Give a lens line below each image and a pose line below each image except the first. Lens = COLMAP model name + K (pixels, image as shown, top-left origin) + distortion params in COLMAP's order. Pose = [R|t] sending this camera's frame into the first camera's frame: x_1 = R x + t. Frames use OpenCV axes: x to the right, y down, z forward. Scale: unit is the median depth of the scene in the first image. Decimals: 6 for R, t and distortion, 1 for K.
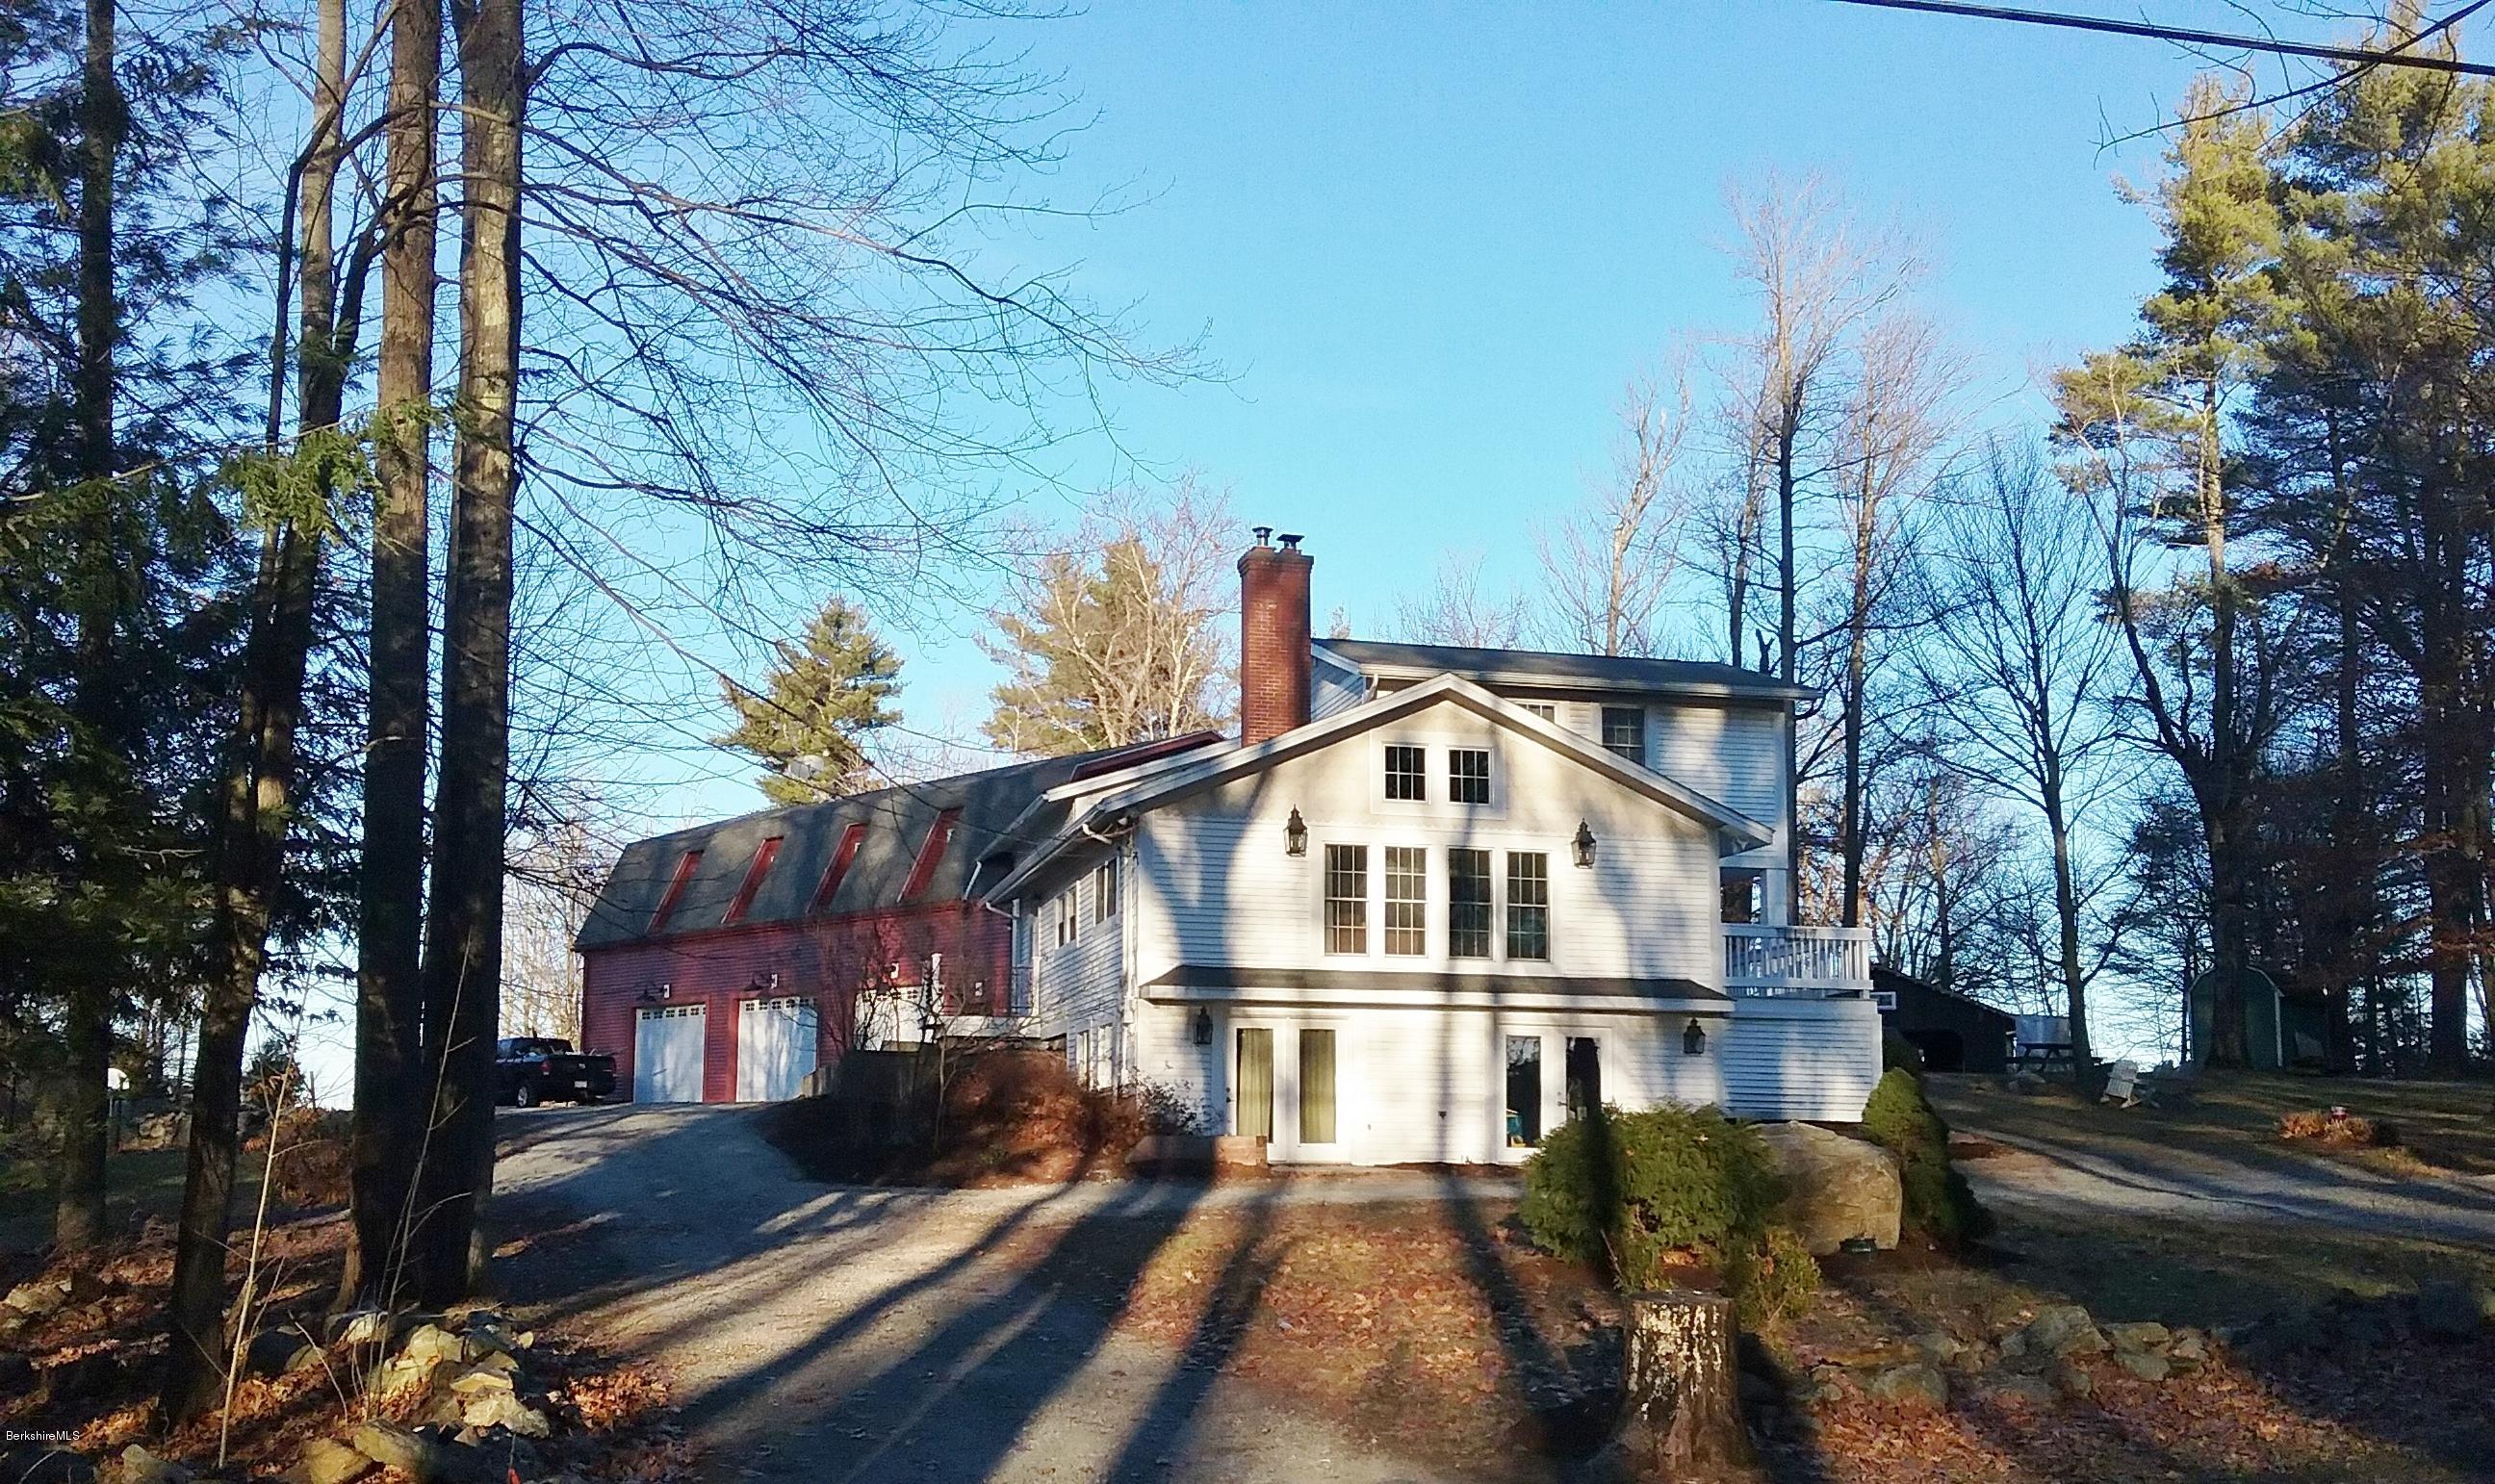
lens RADIAL K [[2232.7, 0, 1247.5], [0, 2232.7, 742.0], [0, 0, 1]] dist [-0.000220, 0.000872]
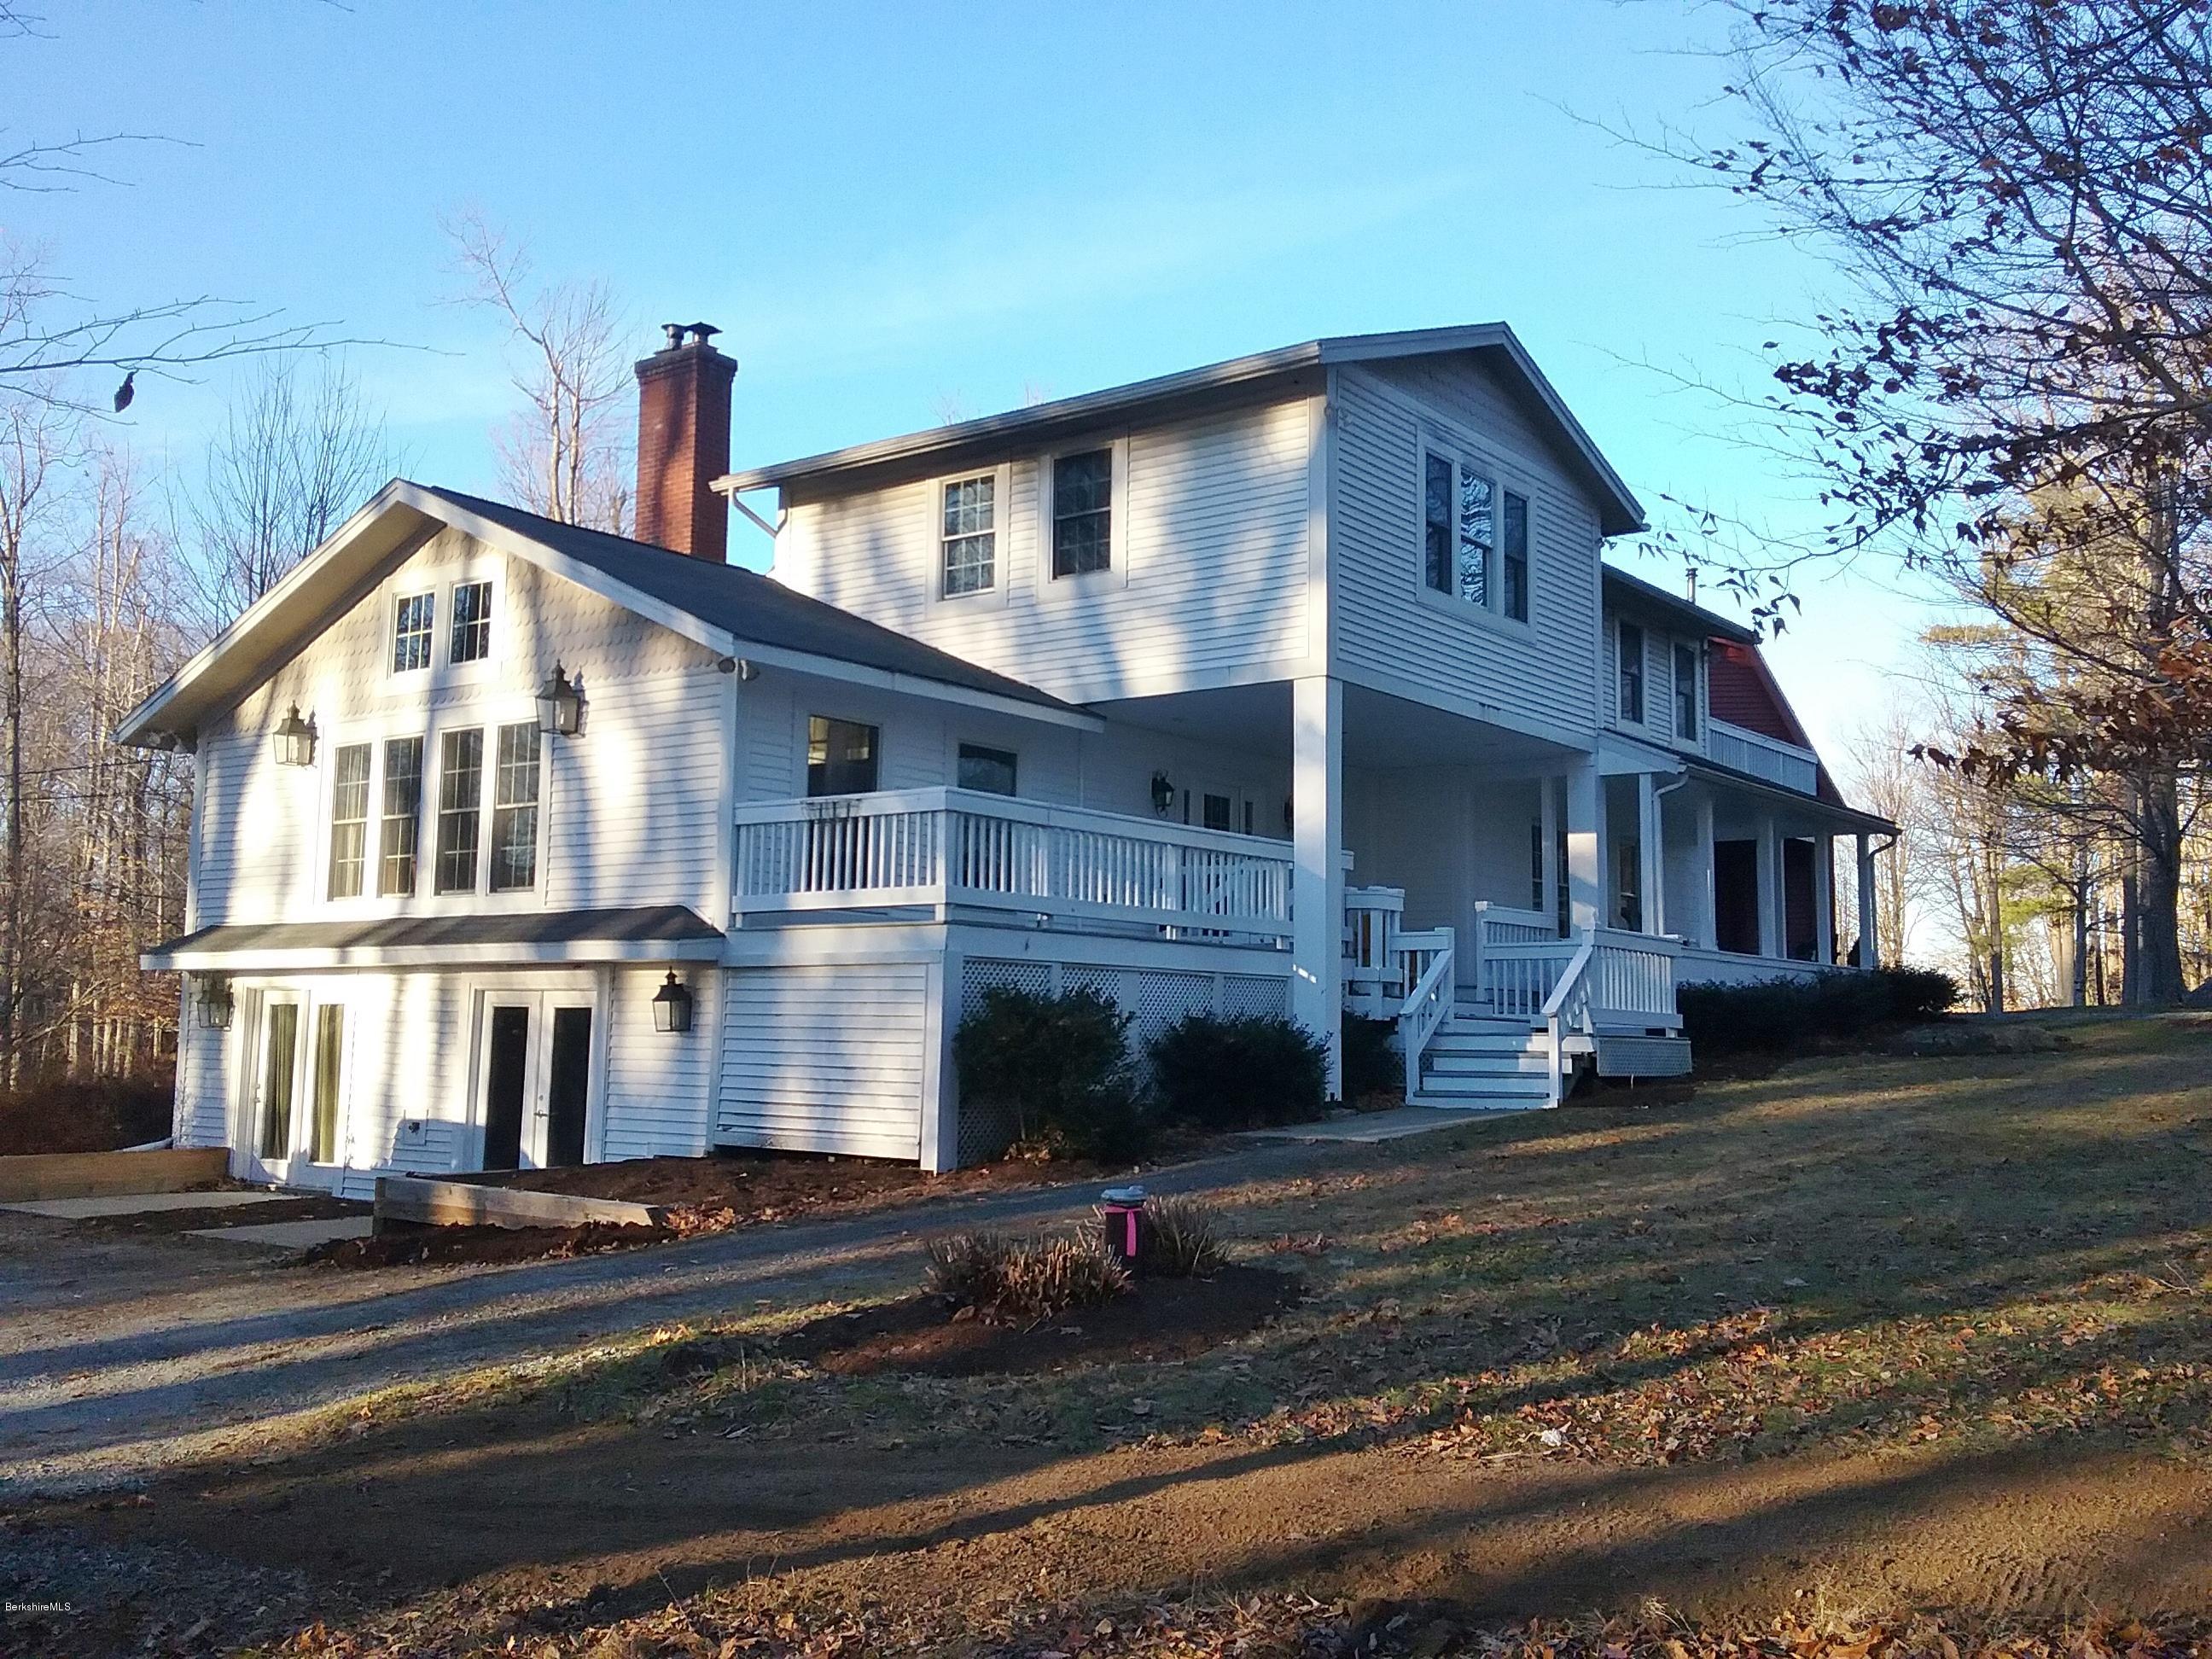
lens RADIAL K [[2034.6, 0, 1106.0], [0, 2034.6, 829.5], [0, 0, 1]] dist [0.039547, 0.001287]
pose [[0.648193, -0.082393, -0.757005, 0.687203], [0.124946, 0.992163, -0.001002, 0.102171], [0.751155, -0.093935, 0.653408, 0.744813]]
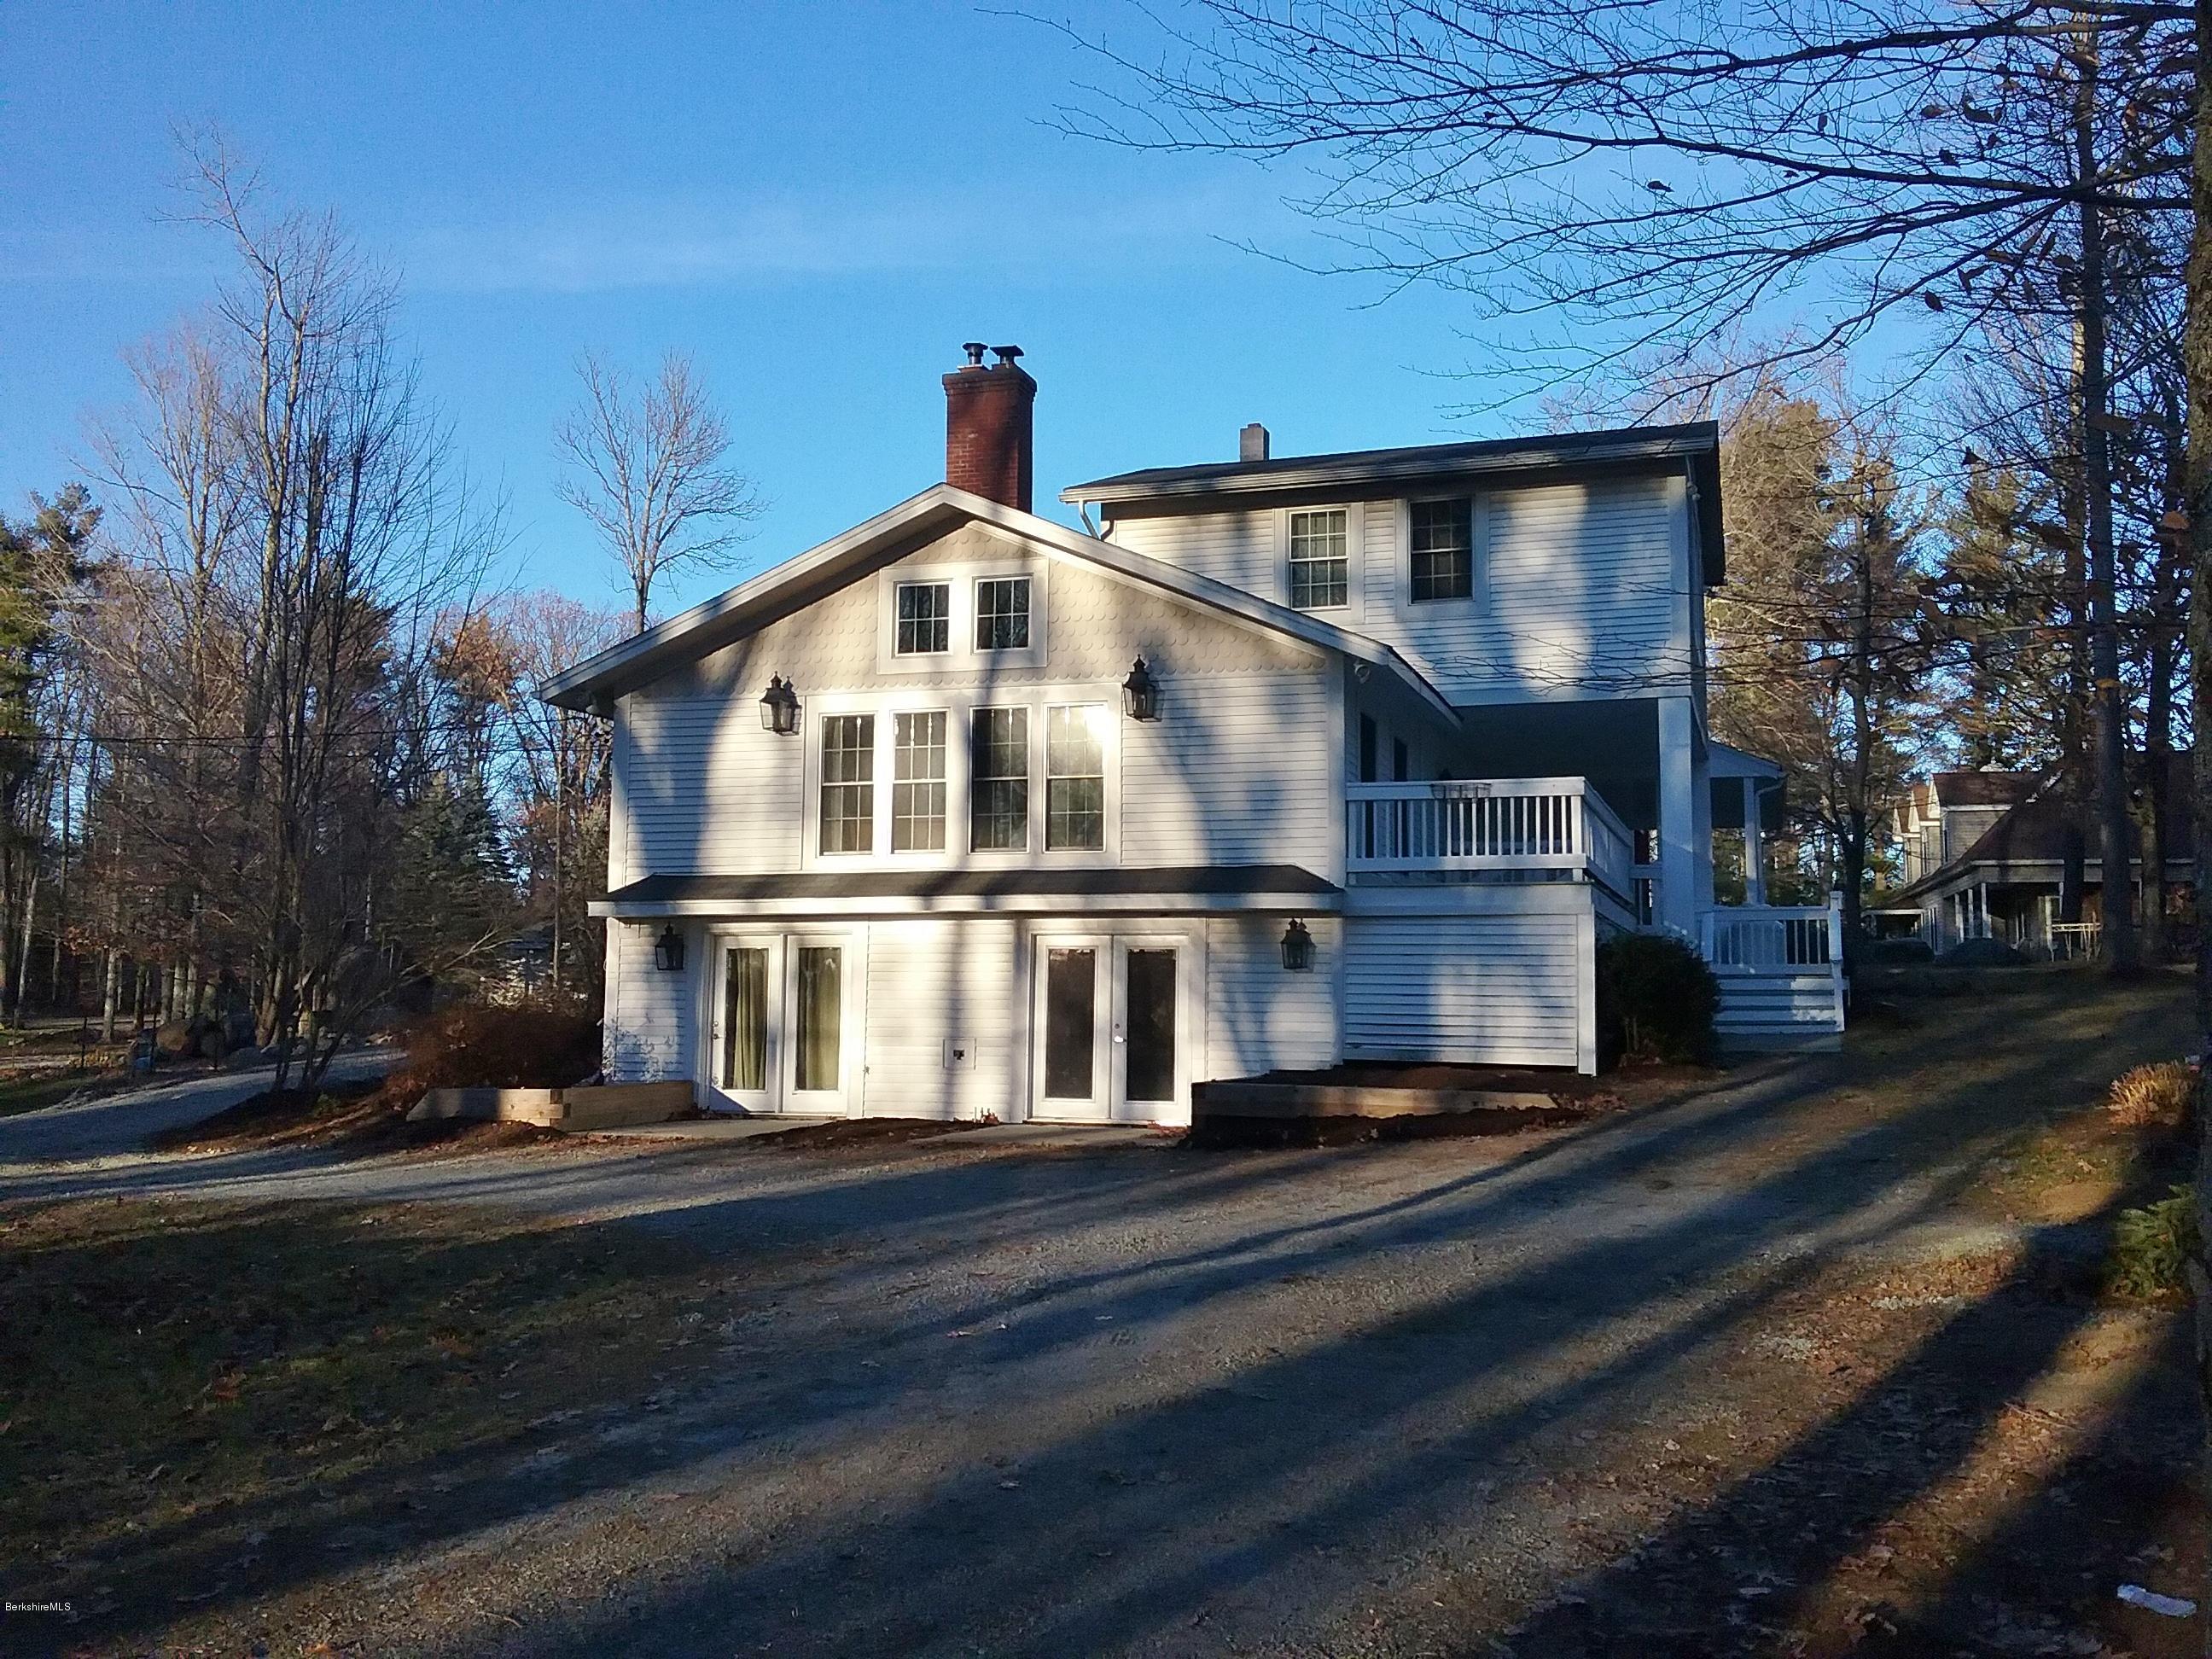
lens RADIAL K [[2034.6, 0, 1106.0], [0, 2034.6, 829.5], [0, 0, 1]] dist [0.039547, 0.001287]
pose [[0.855294, -0.053961, -0.515326, 0.489636], [0.090036, 0.994910, 0.045256, 0.060919], [0.510261, -0.085105, 0.855798, 0.420385]]
